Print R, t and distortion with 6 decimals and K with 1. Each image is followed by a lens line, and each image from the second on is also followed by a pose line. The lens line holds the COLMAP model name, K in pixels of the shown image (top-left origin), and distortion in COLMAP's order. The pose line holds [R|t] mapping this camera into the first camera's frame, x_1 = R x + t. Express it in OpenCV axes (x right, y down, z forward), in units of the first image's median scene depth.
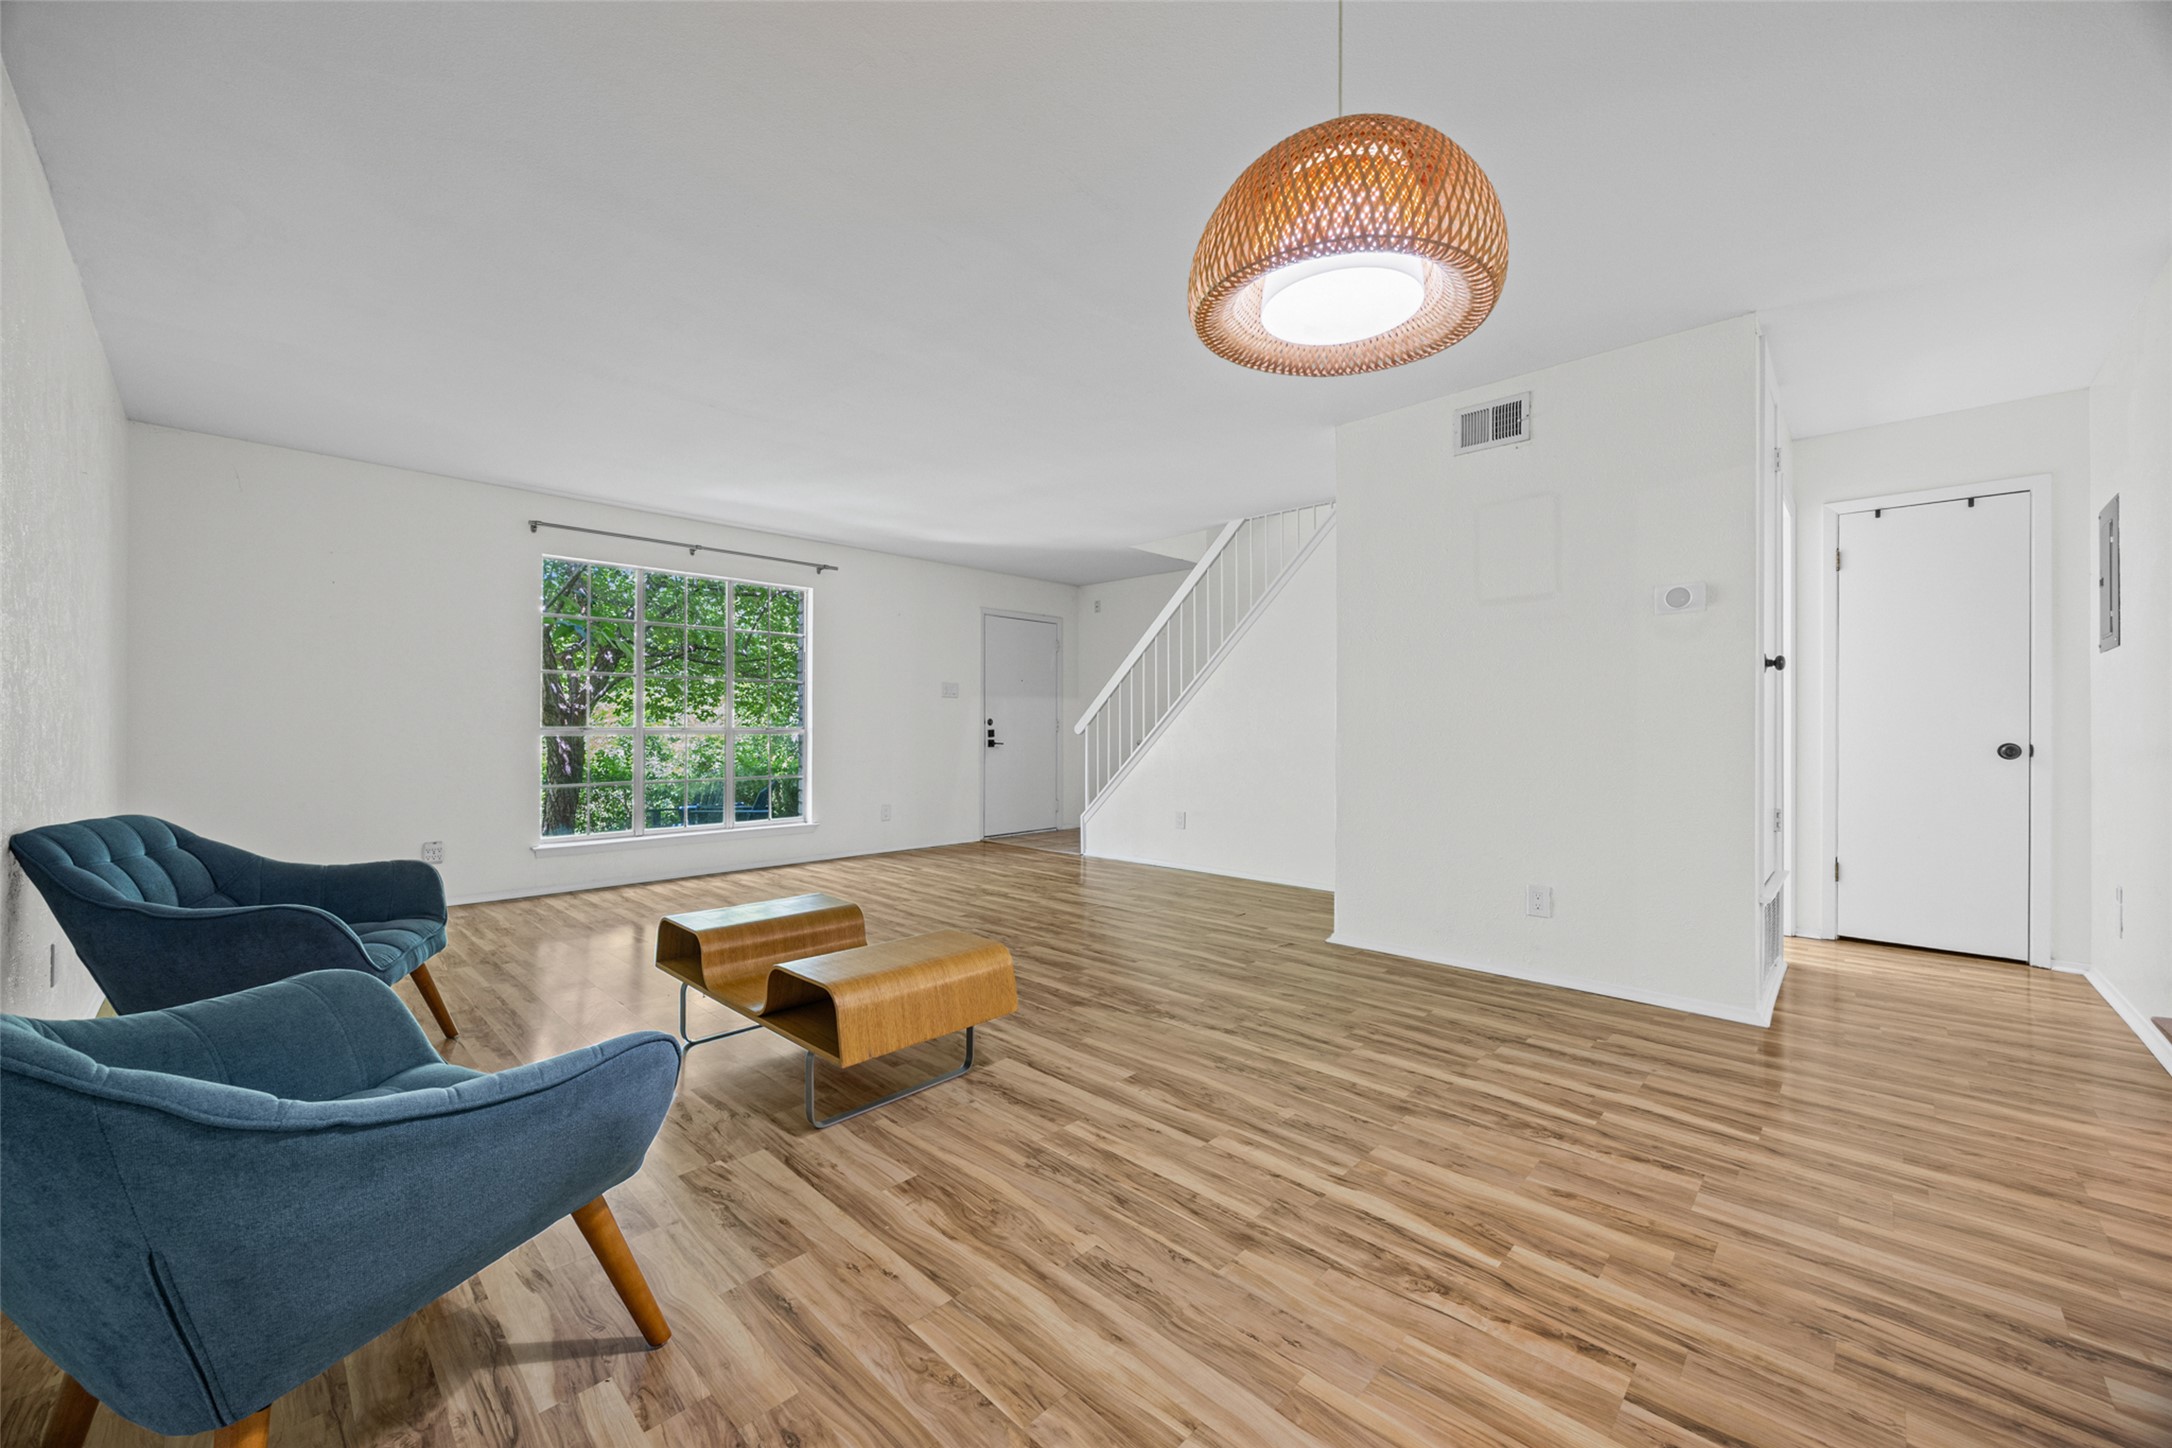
lens RADIAL K [[836.7, 0, 1084.1], [0, 836.7, 733.8], [0, 0, 1]] dist [0.001653, 0.000142]
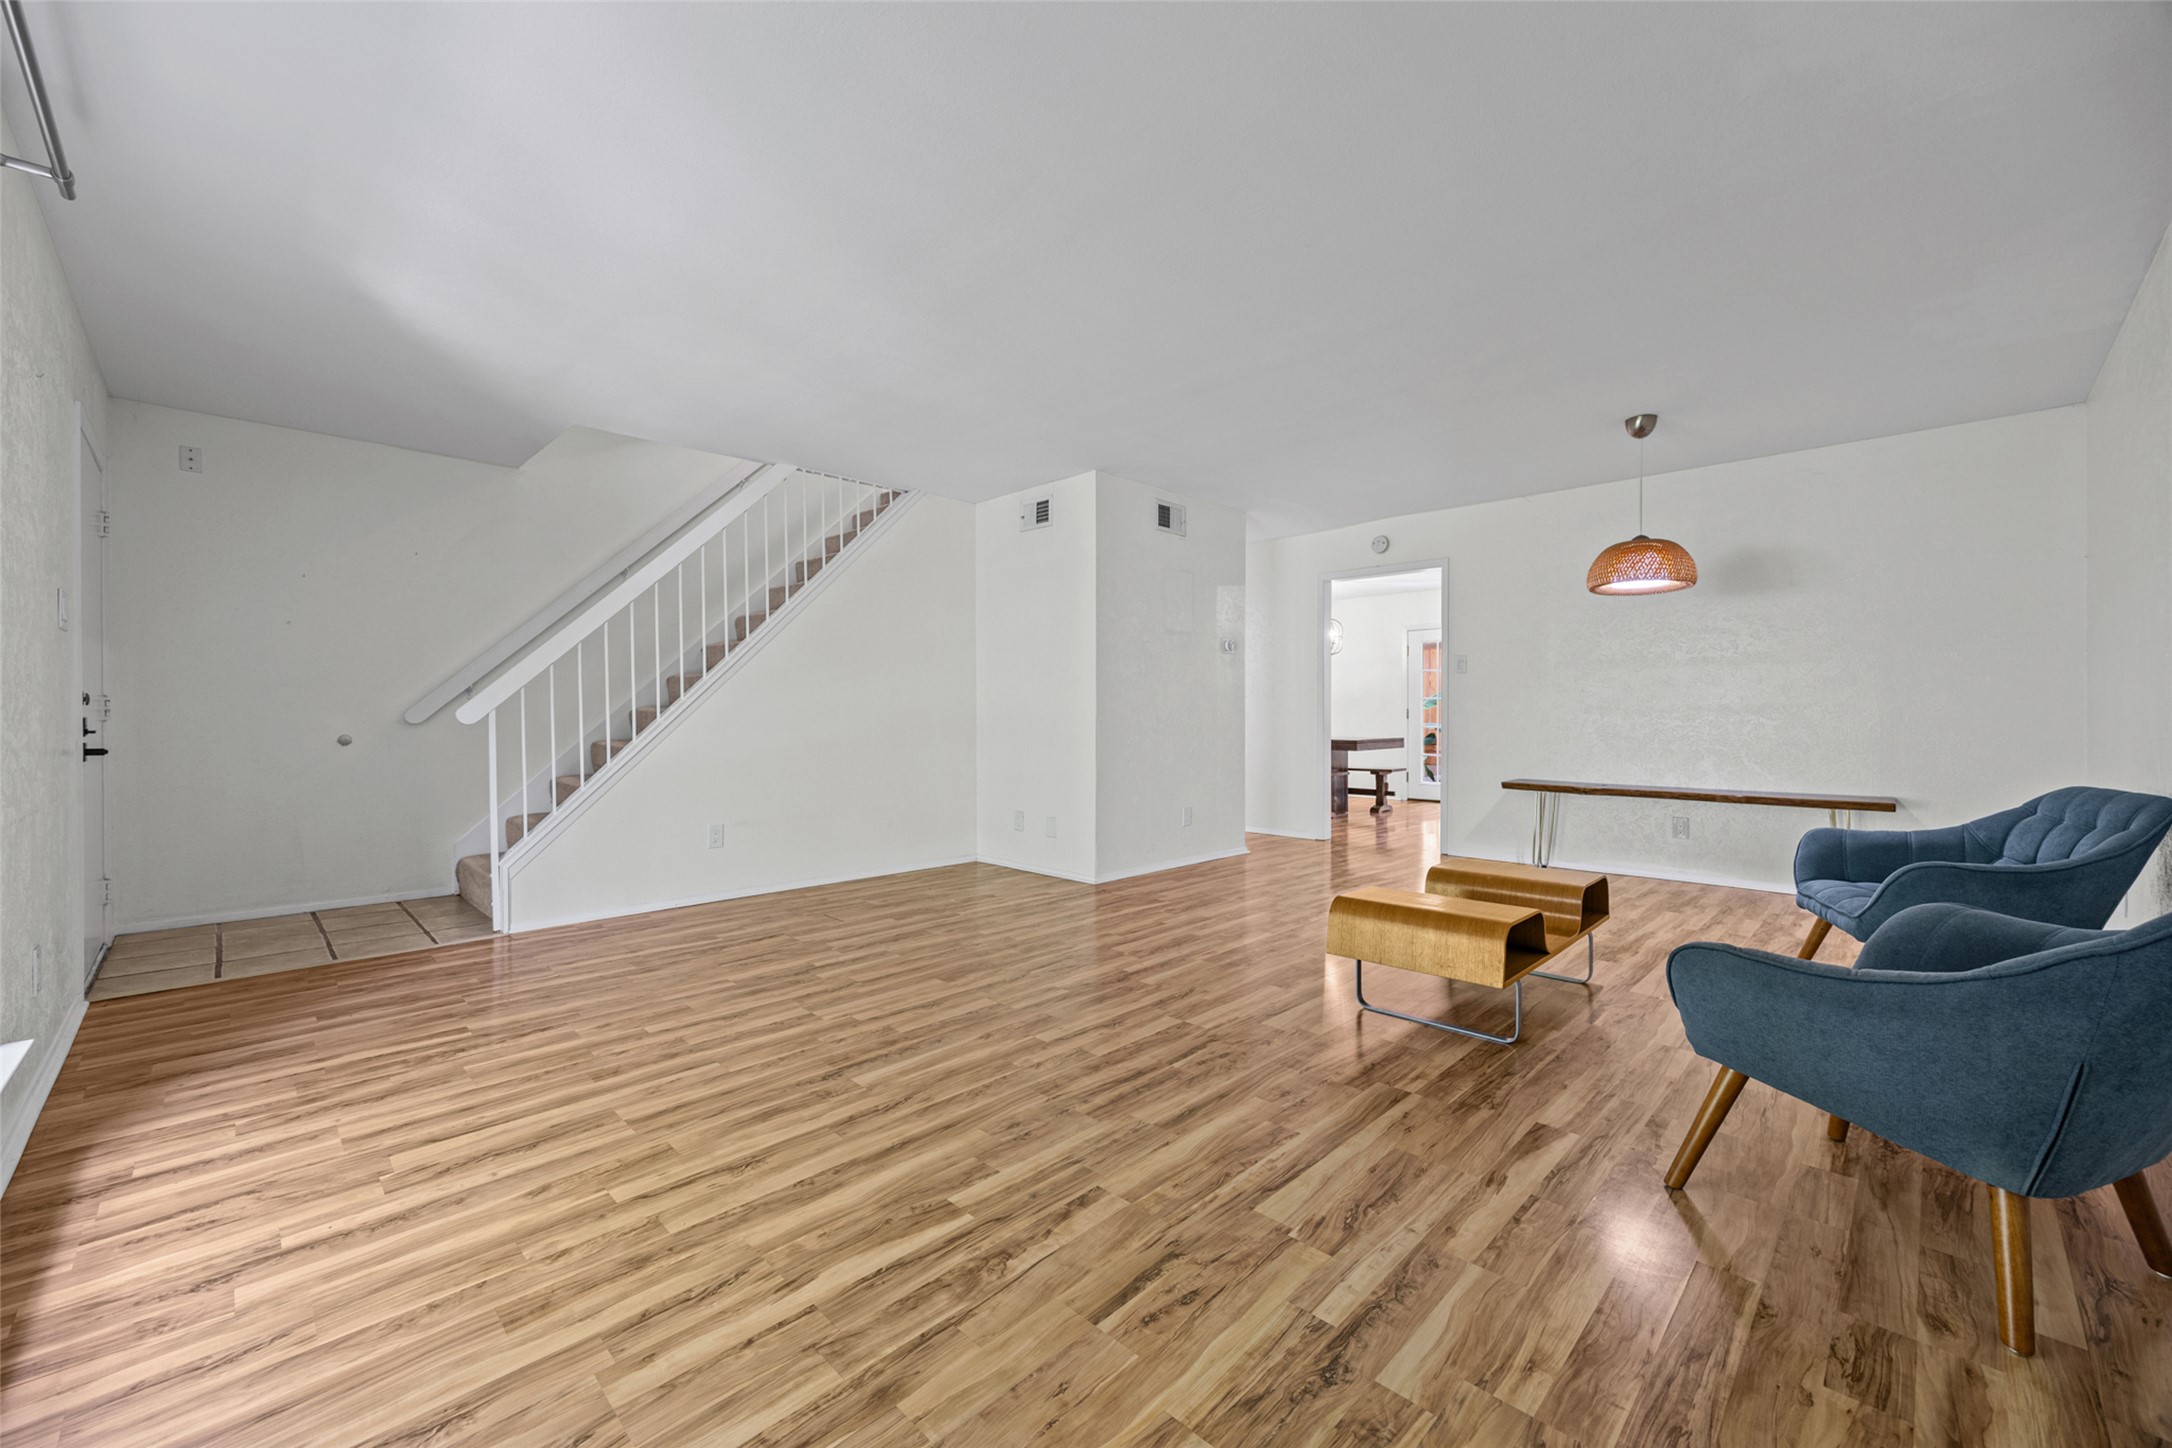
lens RADIAL K [[836.7, 0, 1084.1], [0, 836.7, 727.4], [0, 0, 1]] dist [0.001653, 0.000142]
pose [[-0.013683, -0.003467, 0.999900, -0.581183], [-0.003265, 0.999989, 0.003423, -0.004089], [-0.999901, -0.003218, -0.013694, 0.854941]]
